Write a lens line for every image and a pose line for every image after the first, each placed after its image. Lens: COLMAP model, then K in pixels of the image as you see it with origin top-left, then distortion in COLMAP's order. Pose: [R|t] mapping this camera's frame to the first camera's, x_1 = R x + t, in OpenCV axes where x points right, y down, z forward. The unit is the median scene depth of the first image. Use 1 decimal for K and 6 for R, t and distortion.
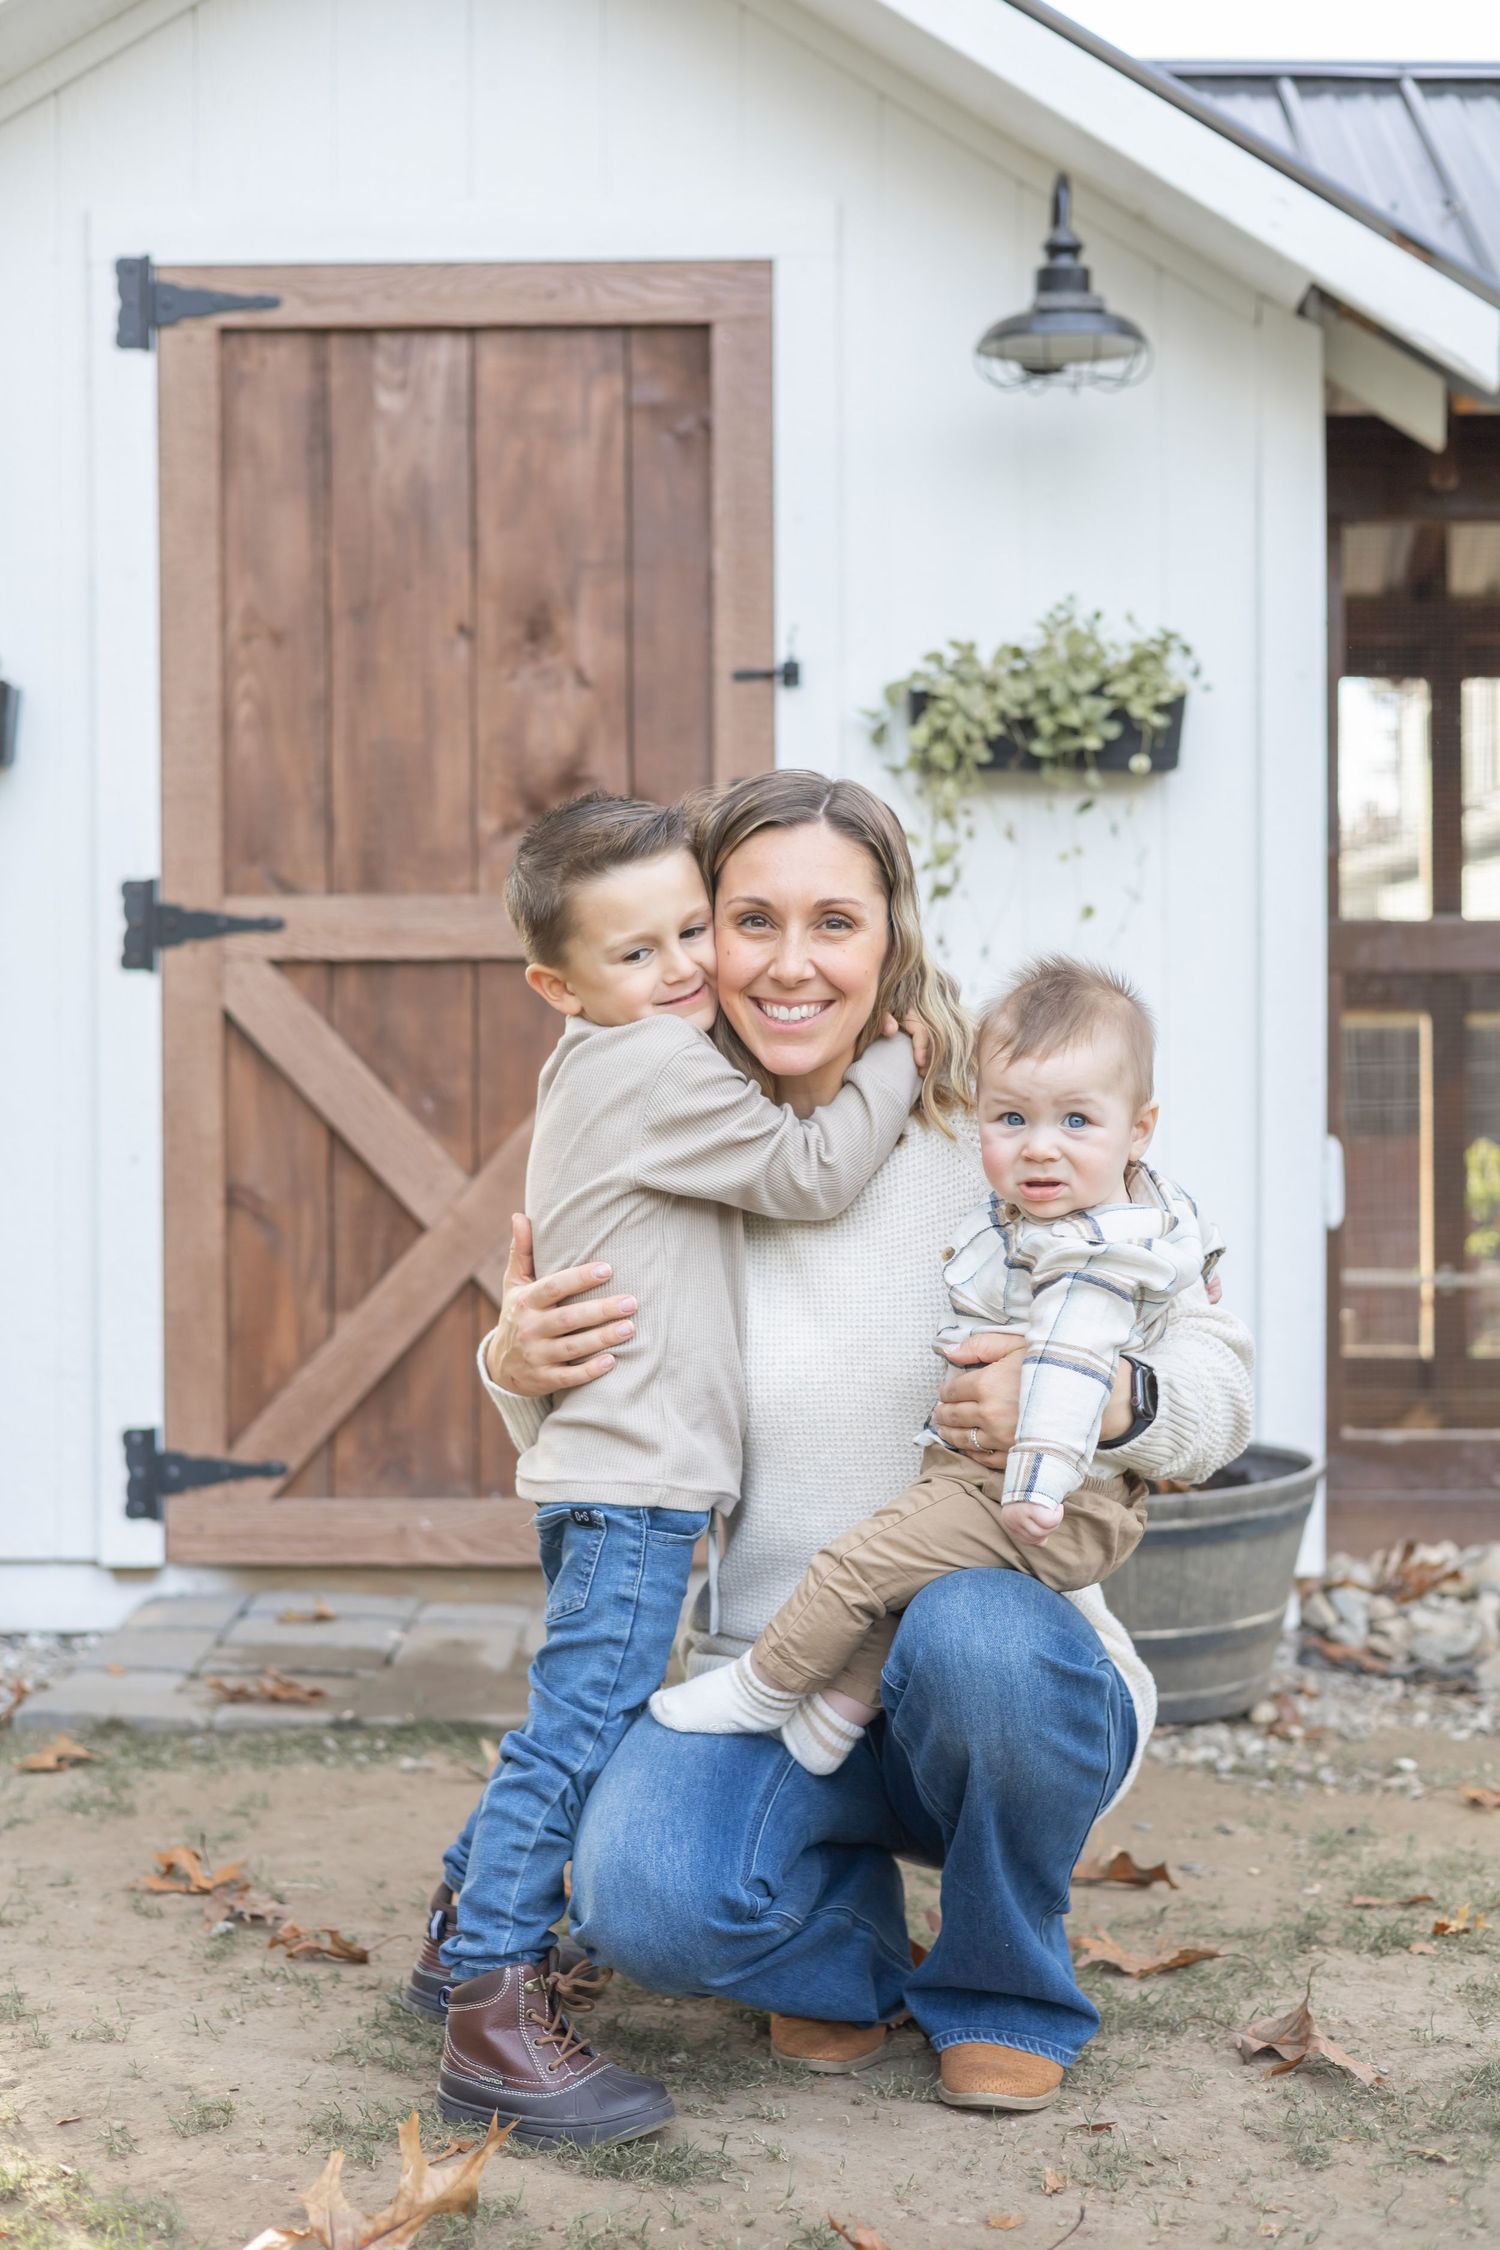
lens RADIAL K [[3183.8, 0, 852.0], [0, 3183.8, 1079.3], [0, 0, 1]] dist [-0.001159, 0.000000]
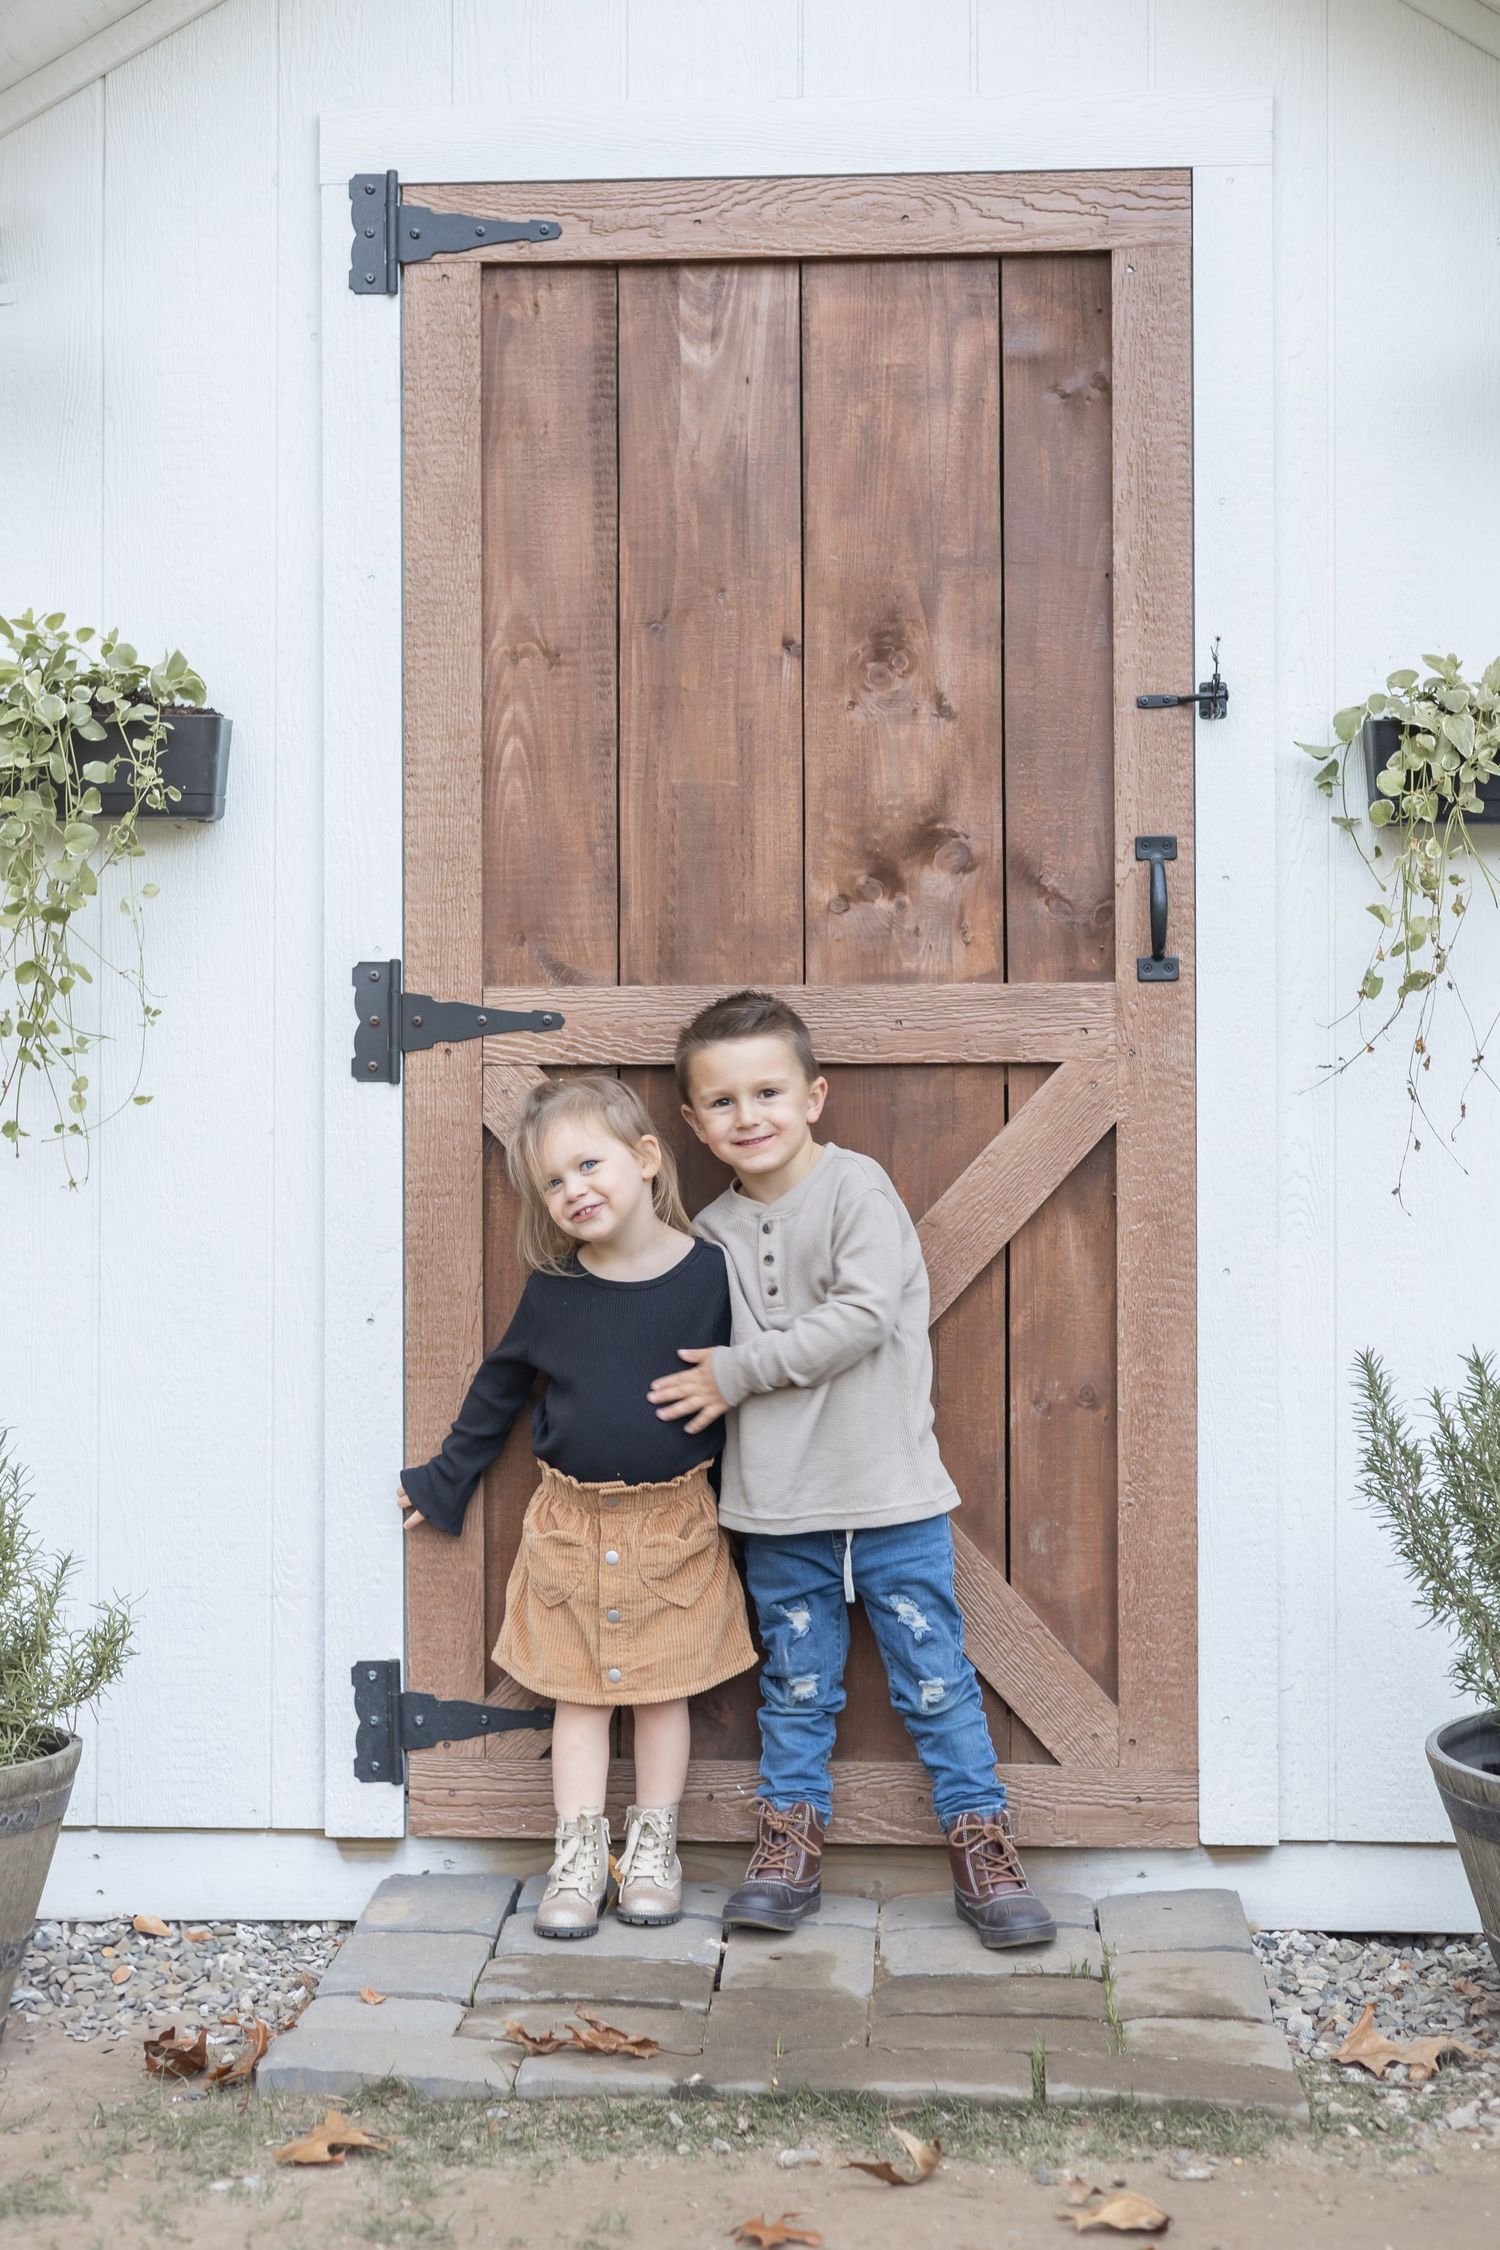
lens RADIAL K [[3183.8, 0, 603.7], [0, 3183.8, 1080.6], [0, 0, 1]] dist [-0.001159, 0.000000]
pose [[0.998578, 0.003570, -0.053189, -0.126032], [-0.004215, 0.999919, -0.012013, -0.024573], [0.053142, 0.012220, 0.998512, 0.217966]]
